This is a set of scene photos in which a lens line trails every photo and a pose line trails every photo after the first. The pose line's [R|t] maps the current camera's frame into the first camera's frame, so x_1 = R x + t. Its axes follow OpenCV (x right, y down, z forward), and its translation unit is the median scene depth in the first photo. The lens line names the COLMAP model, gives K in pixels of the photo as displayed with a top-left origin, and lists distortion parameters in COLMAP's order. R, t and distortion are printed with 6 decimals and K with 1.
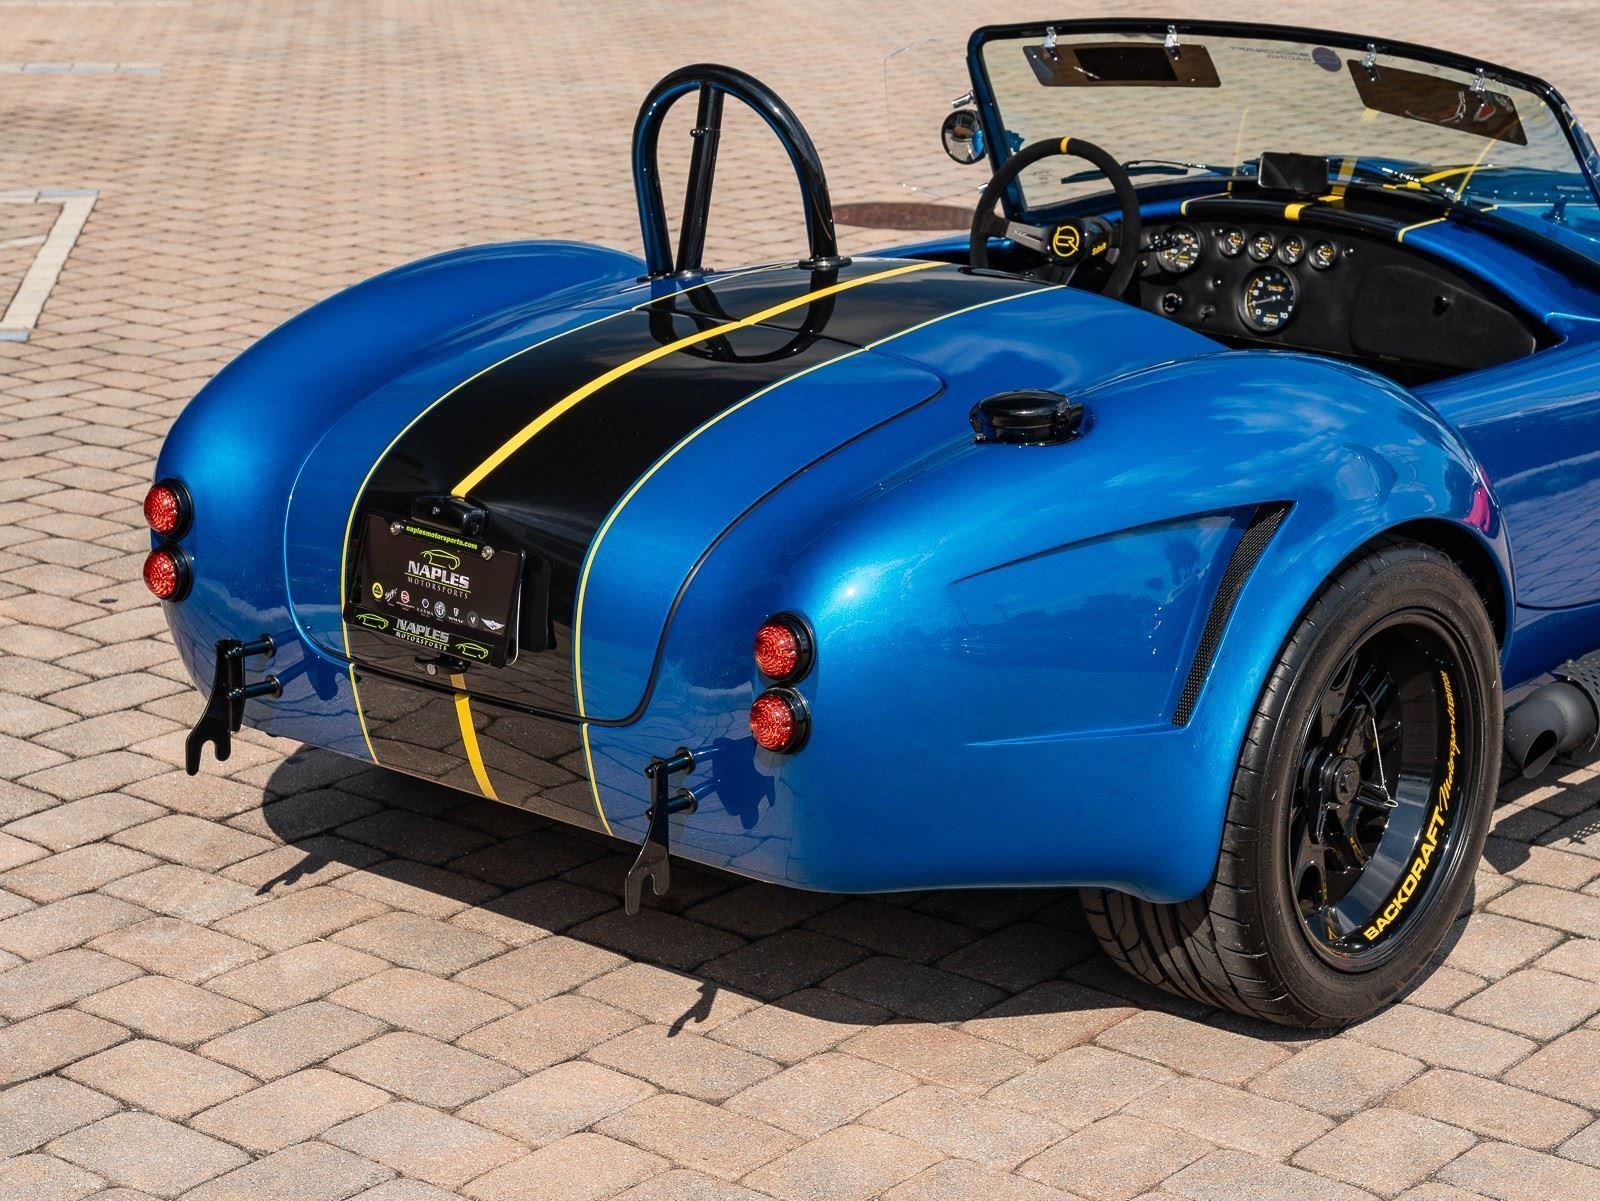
lens RADIAL K [[3624.3, 0, 800.0], [0, 3624.3, 600.5], [0, 0, 1]] dist [0.071275, -0.476921]
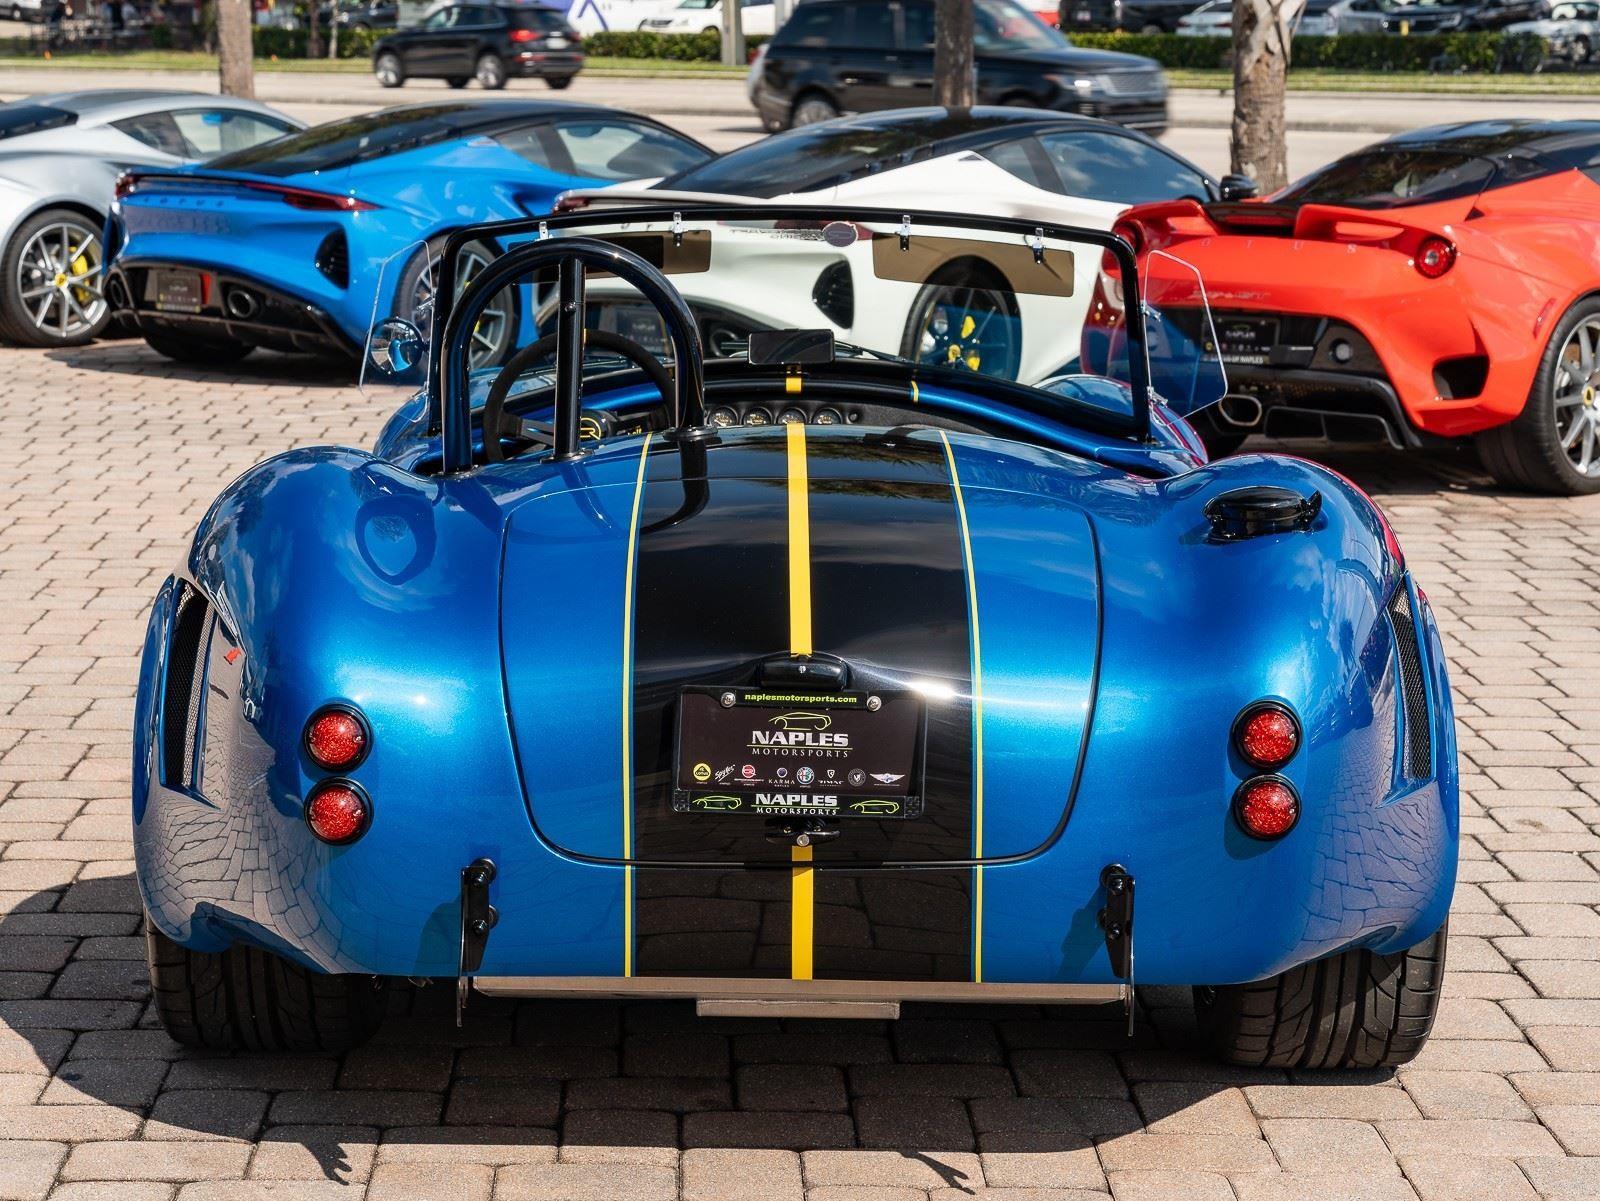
lens RADIAL K [[3624.3, 0, 800.0], [0, 3624.3, 600.5], [0, 0, 1]] dist [0.071275, -0.476921]
pose [[0.764719, -0.100991, 0.636400, -0.684220], [0.165196, 0.985360, -0.042138, -0.002775], [-0.622828, 0.137354, 0.770207, 0.267765]]
